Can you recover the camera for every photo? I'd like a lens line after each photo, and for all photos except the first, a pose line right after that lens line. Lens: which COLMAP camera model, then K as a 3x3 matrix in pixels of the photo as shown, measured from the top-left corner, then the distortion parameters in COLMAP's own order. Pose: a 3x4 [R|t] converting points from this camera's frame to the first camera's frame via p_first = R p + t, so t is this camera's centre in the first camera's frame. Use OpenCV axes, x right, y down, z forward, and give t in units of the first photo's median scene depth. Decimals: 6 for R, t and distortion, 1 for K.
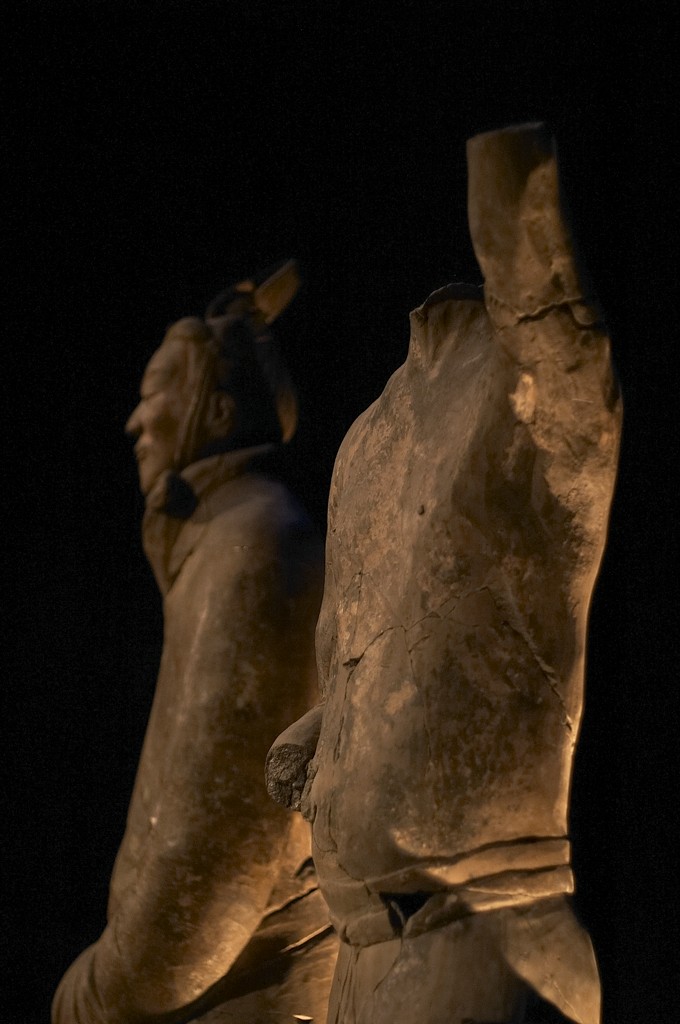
lens RADIAL K [[2504.4, 0, 340.0], [0, 2504.4, 512.0], [0, 0, 1]] dist [-0.083186, 0.325902]
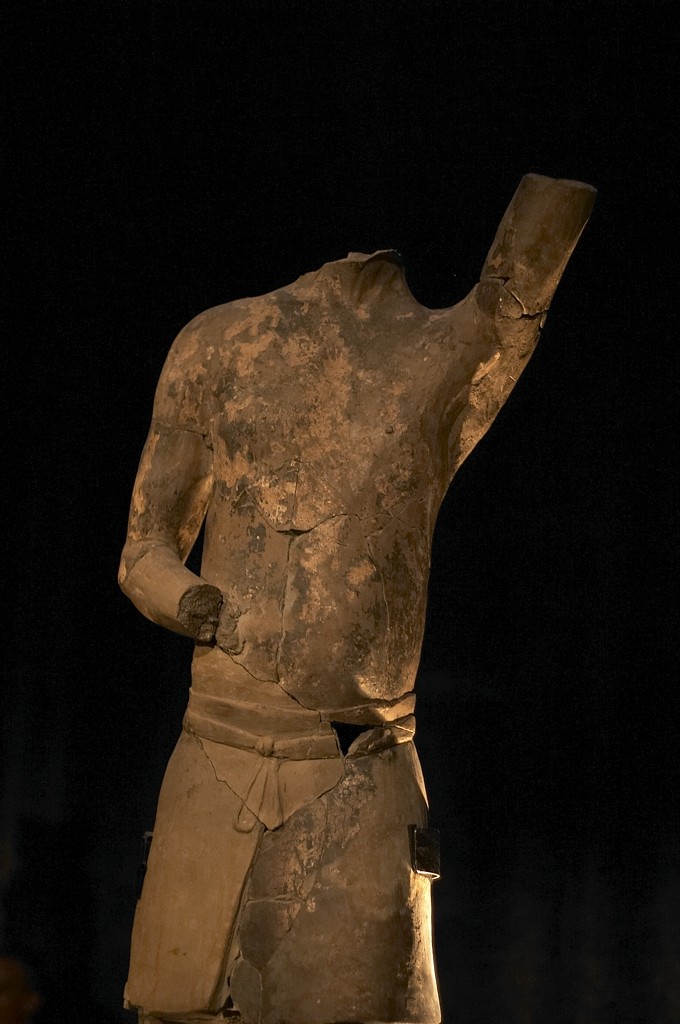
lens RADIAL K [[2504.4, 0, 340.0], [0, 2504.4, 512.0], [0, 0, 1]] dist [-0.083186, 0.325902]
pose [[0.562103, 0.133840, 0.816166, -1.035185], [-0.230015, 0.973186, -0.001175, 0.048163], [-0.794439, -0.187070, 0.577816, 0.274798]]
